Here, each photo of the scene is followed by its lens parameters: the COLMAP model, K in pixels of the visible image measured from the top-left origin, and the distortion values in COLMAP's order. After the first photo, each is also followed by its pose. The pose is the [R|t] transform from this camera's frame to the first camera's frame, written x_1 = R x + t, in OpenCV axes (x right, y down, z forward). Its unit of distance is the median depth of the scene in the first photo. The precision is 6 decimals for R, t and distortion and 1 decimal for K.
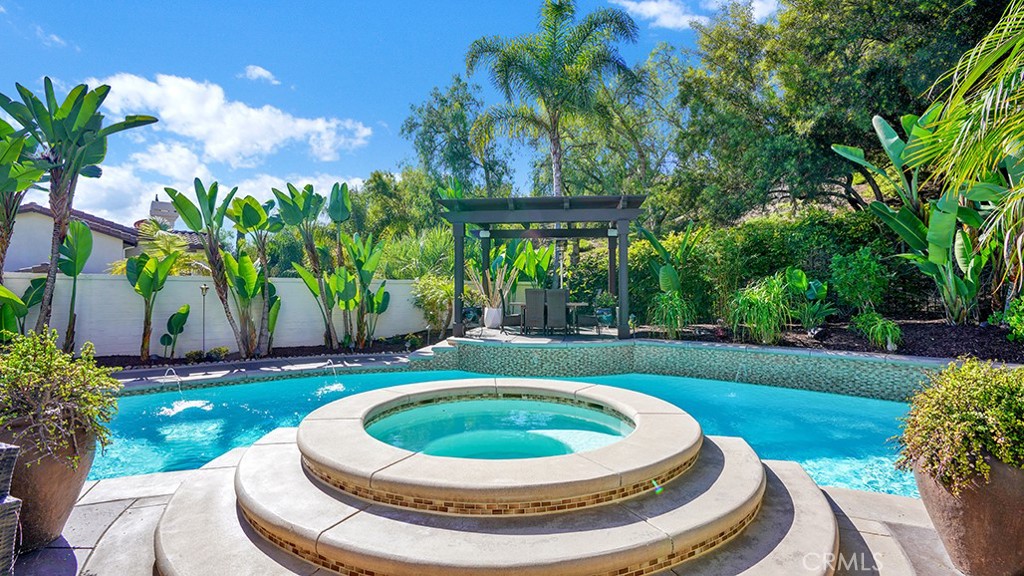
lens RADIAL K [[504.3, 0, 488.3], [0, 504.3, 291.3], [0, 0, 1]] dist [-0.083965, 0.042031]
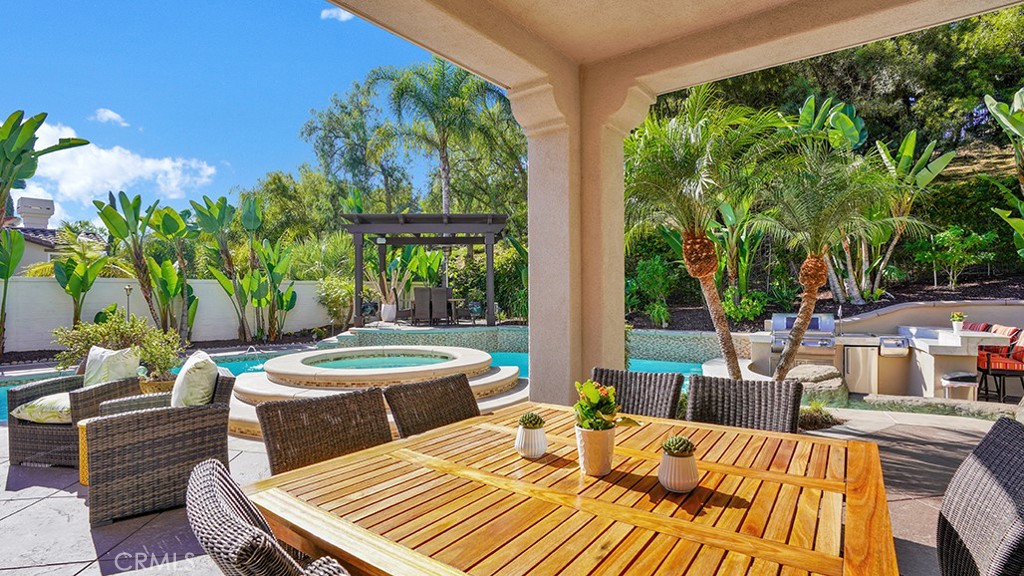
lens RADIAL K [[504.3, 0, 488.3], [0, 504.3, 291.3], [0, 0, 1]] dist [-0.083965, 0.042031]
pose [[0.981388, -0.008653, 0.191840, 0.012378], [0.008810, 0.999961, 0.000033, 0.004690], [-0.191833, 0.001657, 0.981426, -0.185842]]
